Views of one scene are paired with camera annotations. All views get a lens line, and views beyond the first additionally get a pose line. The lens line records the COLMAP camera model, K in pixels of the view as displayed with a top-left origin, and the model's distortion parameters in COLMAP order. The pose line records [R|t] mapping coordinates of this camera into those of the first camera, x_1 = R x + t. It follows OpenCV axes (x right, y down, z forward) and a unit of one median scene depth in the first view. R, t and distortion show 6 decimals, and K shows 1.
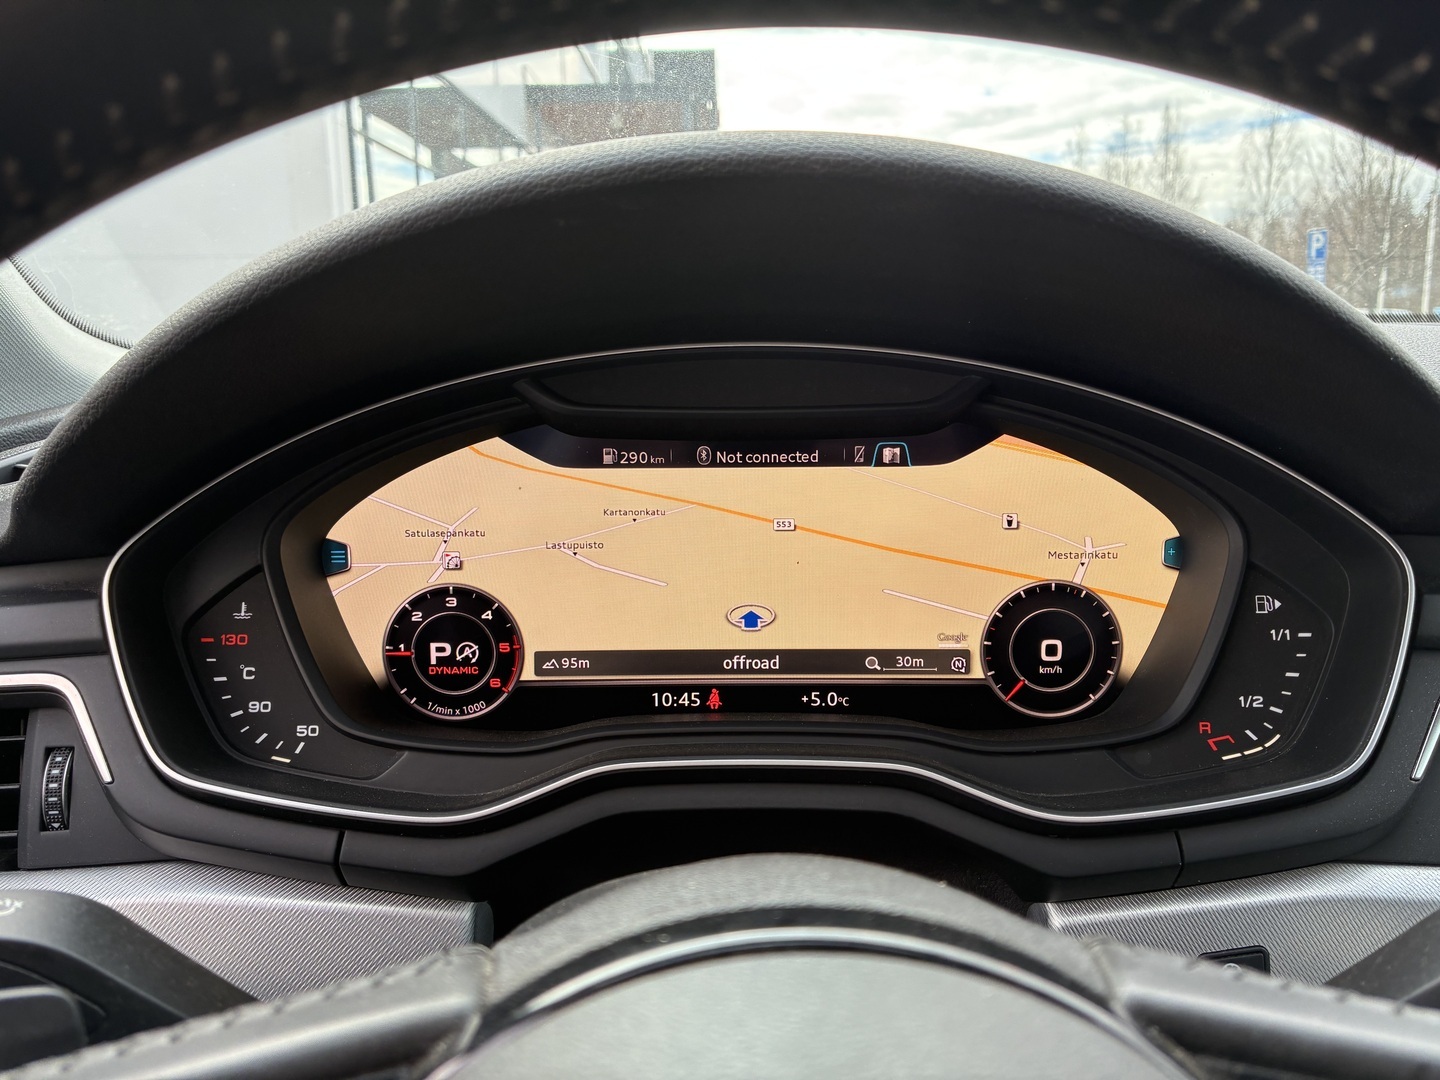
lens RADIAL K [[1085.6, 0, 727.1], [0, 1085.6, 541.1], [0, 0, 1]] dist [0.055013, -0.076068]
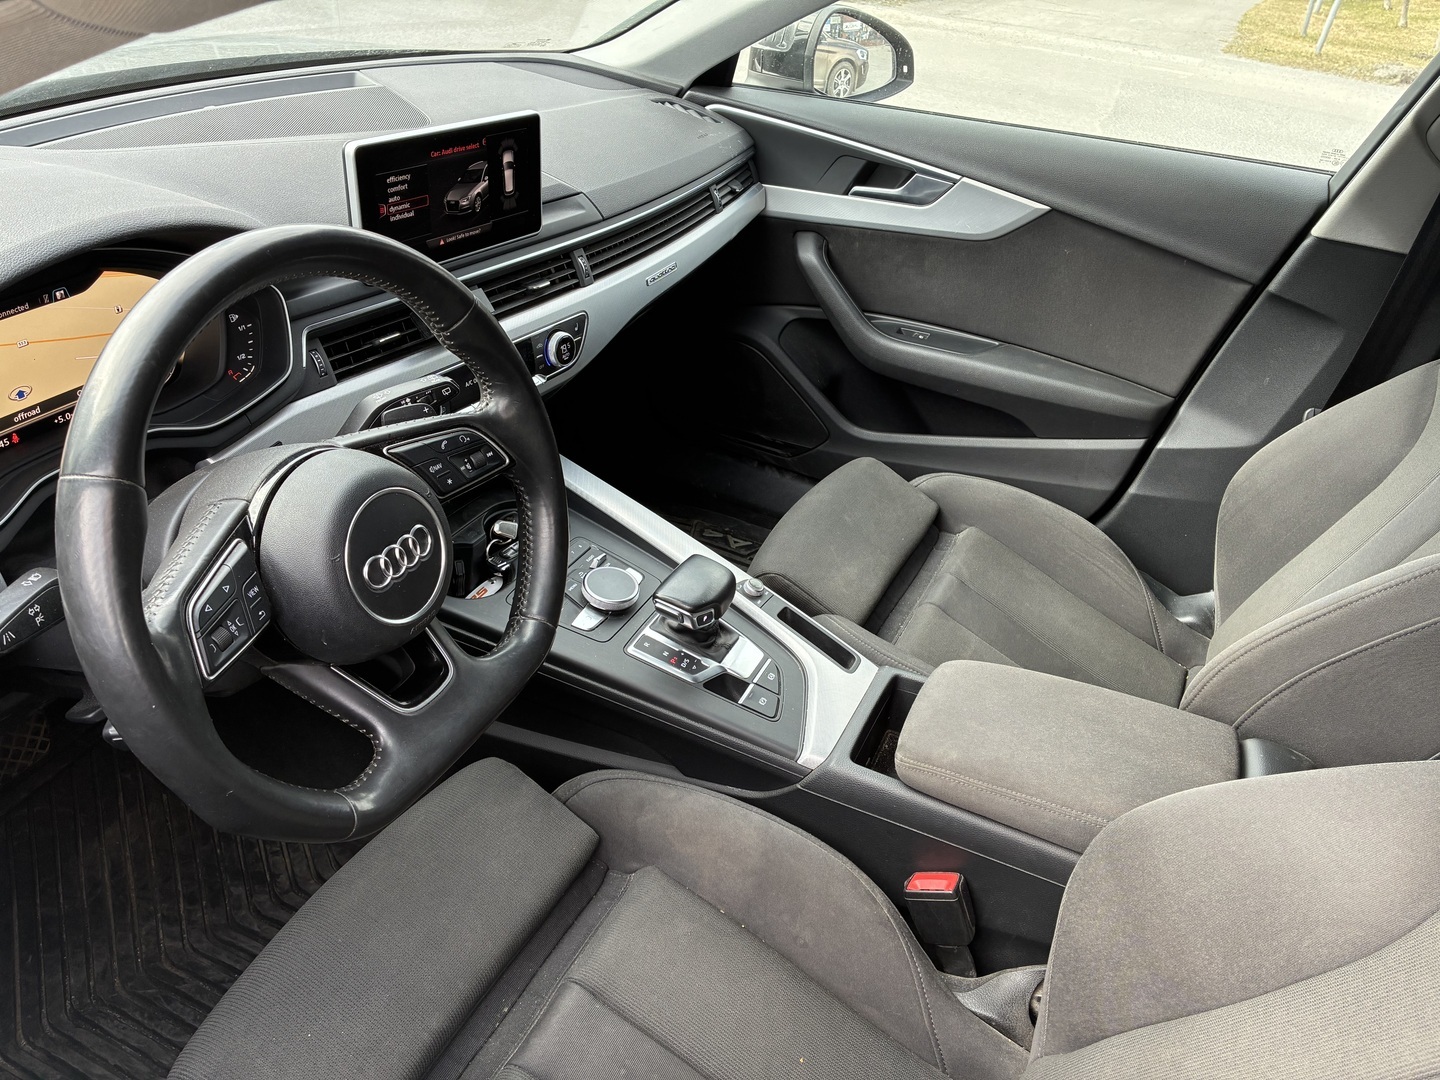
lens RADIAL K [[1085.6, 0, 719.9], [0, 1085.6, 527.4], [0, 0, 1]] dist [0.055013, -0.076068]
pose [[0.410480, -0.448273, 0.794076, -1.145721], [0.075077, 0.884480, 0.460498, -0.535341], [-0.908773, -0.129409, 0.396717, -0.980359]]
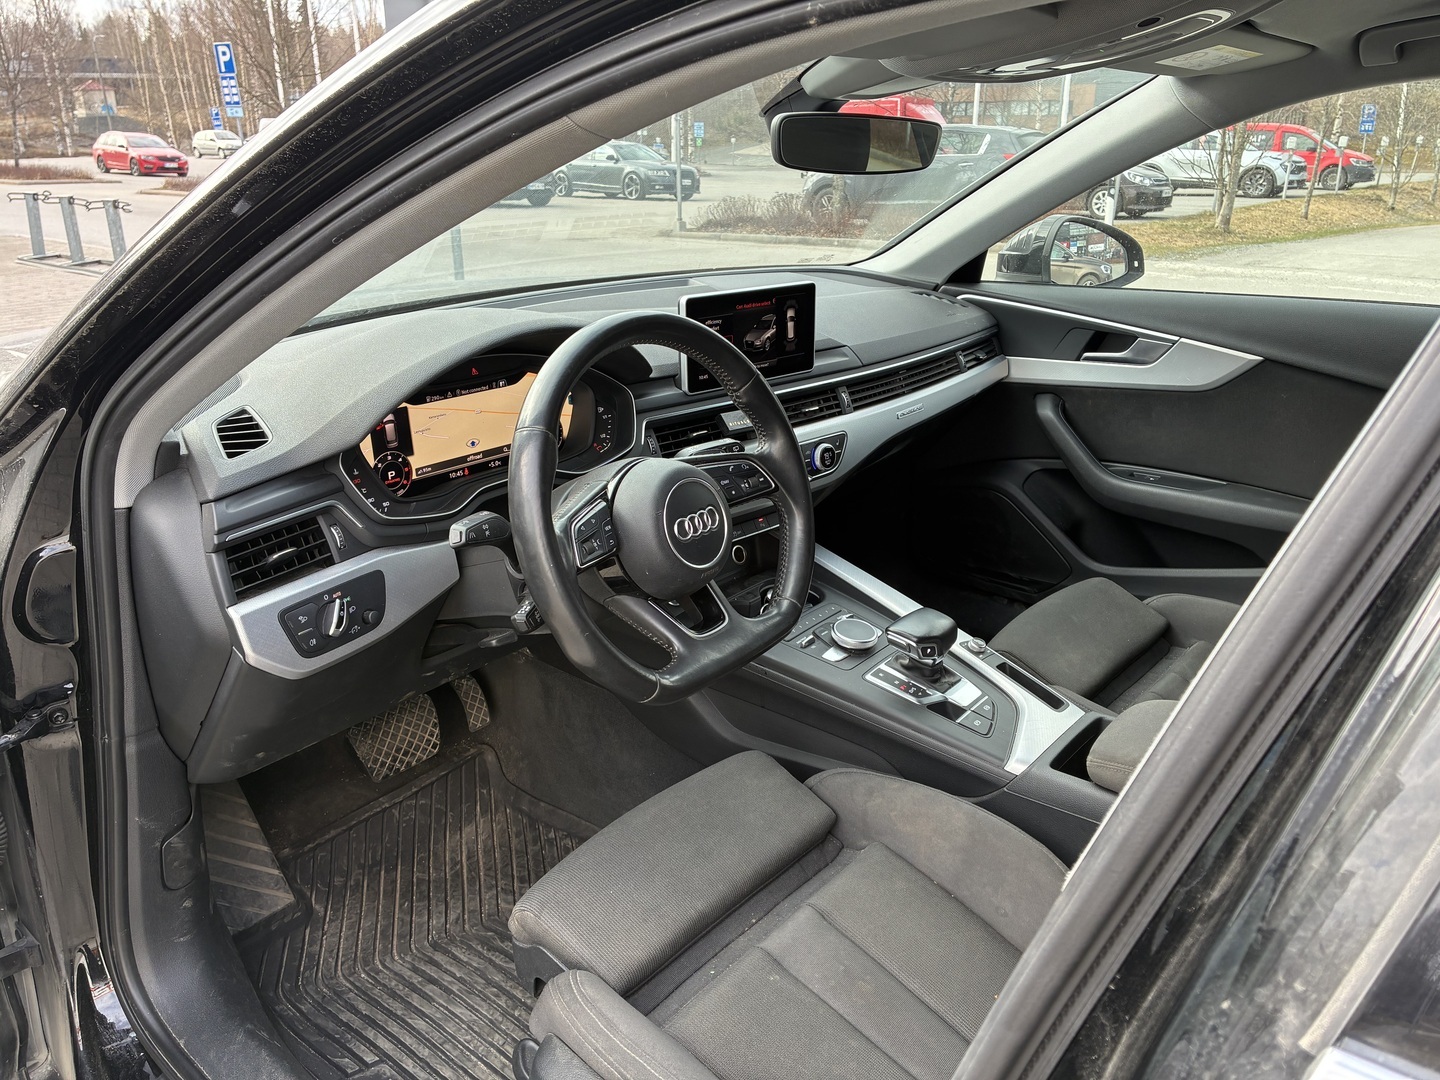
lens RADIAL K [[1085.6, 0, 717.4], [0, 1085.6, 538.2], [0, 0, 1]] dist [0.055013, -0.076068]
pose [[0.630219, -0.261587, 0.731024, -1.876232], [0.137761, 0.964270, 0.226286, -0.273455], [-0.764098, -0.041903, 0.643738, -1.543527]]
